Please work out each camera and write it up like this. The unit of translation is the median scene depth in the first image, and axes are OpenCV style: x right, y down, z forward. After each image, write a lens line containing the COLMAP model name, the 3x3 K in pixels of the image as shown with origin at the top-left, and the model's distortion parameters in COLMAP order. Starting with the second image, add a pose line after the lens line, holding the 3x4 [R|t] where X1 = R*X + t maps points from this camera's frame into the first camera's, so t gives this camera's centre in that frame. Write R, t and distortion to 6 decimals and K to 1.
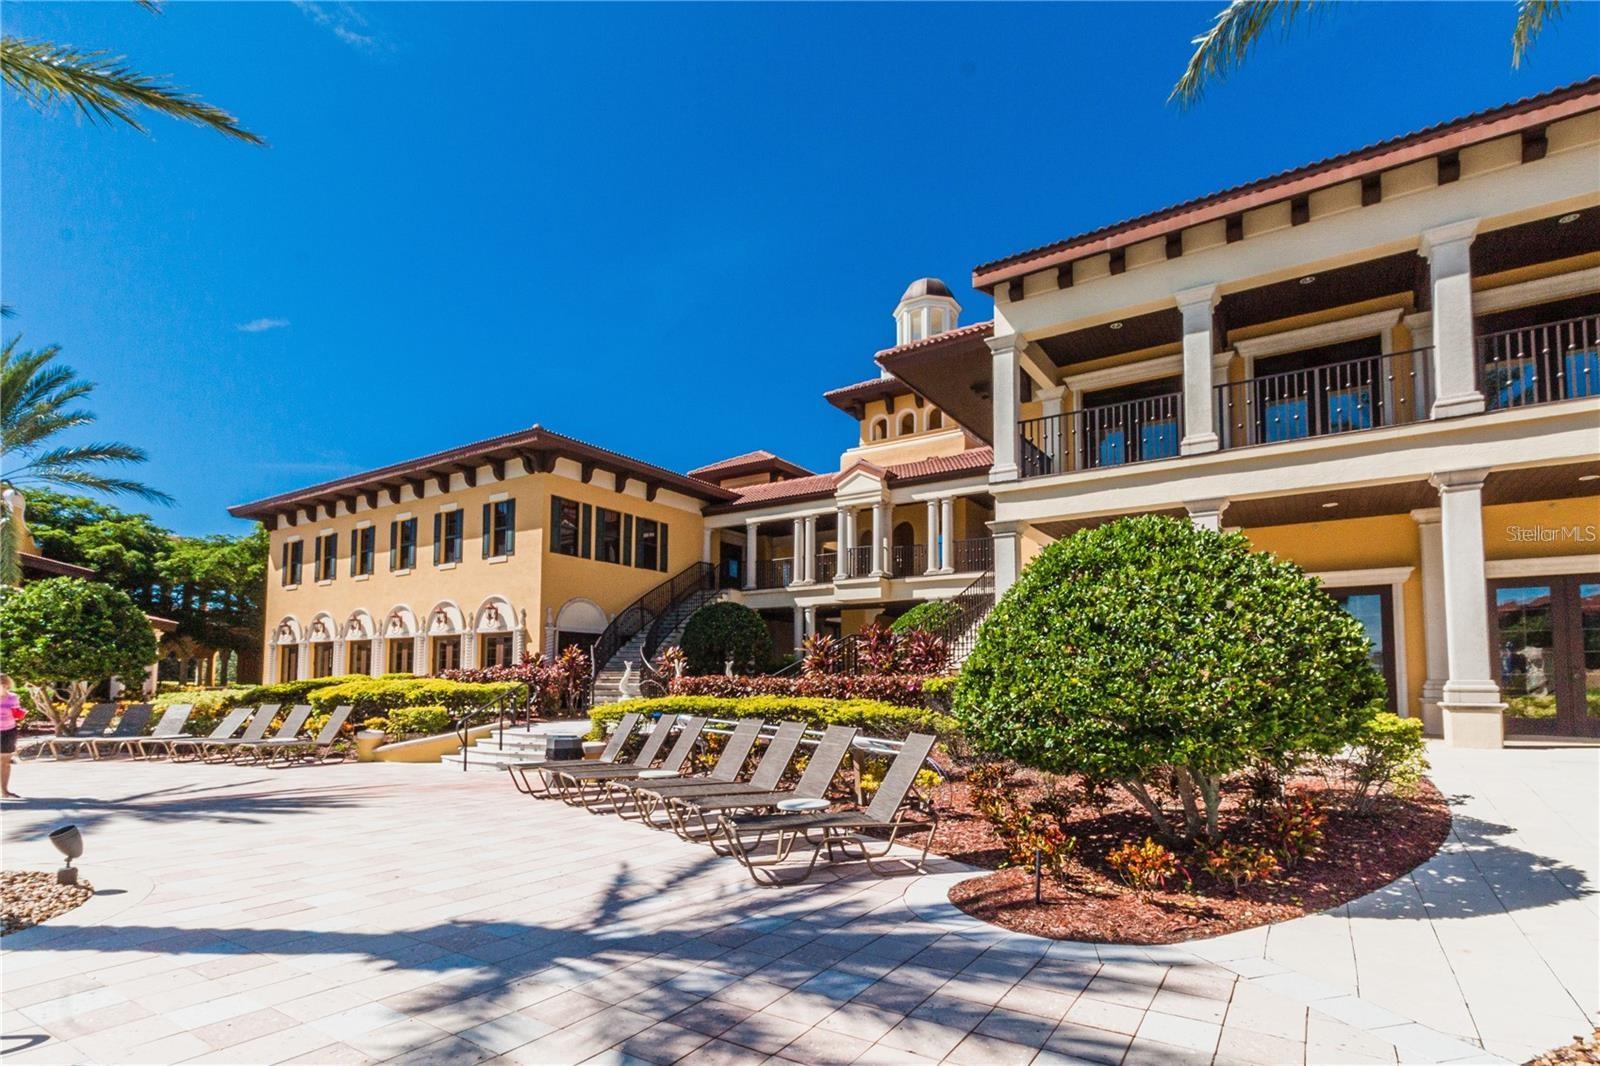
lens RADIAL K [[803.7, 0, 800.9], [0, 803.7, 581.7], [0, 0, 1]] dist [0.026063, 0.000191]
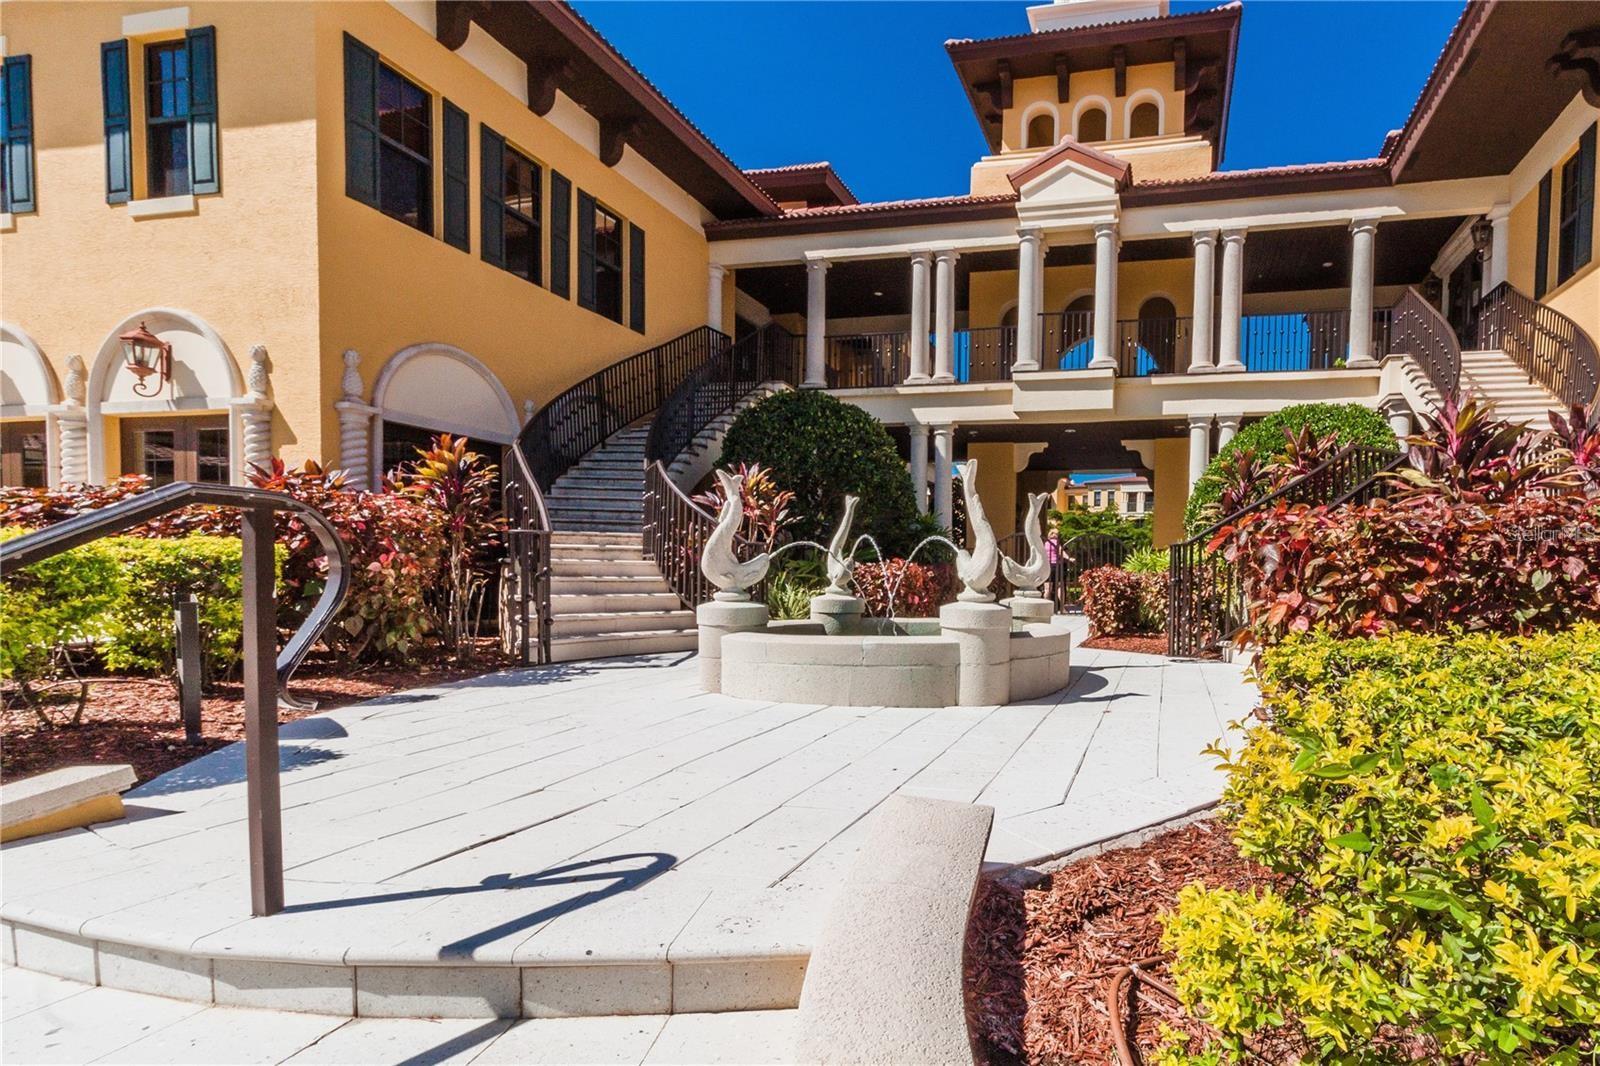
lens RADIAL K [[579.2, 0, 802.1], [0, 579.2, 580.5], [0, 0, 1]] dist [0.000978, 0.000196]
pose [[0.925459, 0.006085, 0.378799, -0.216190], [-0.055319, 0.991325, 0.119227, 0.090315], [-0.374787, -0.131295, 0.917767, 0.652202]]
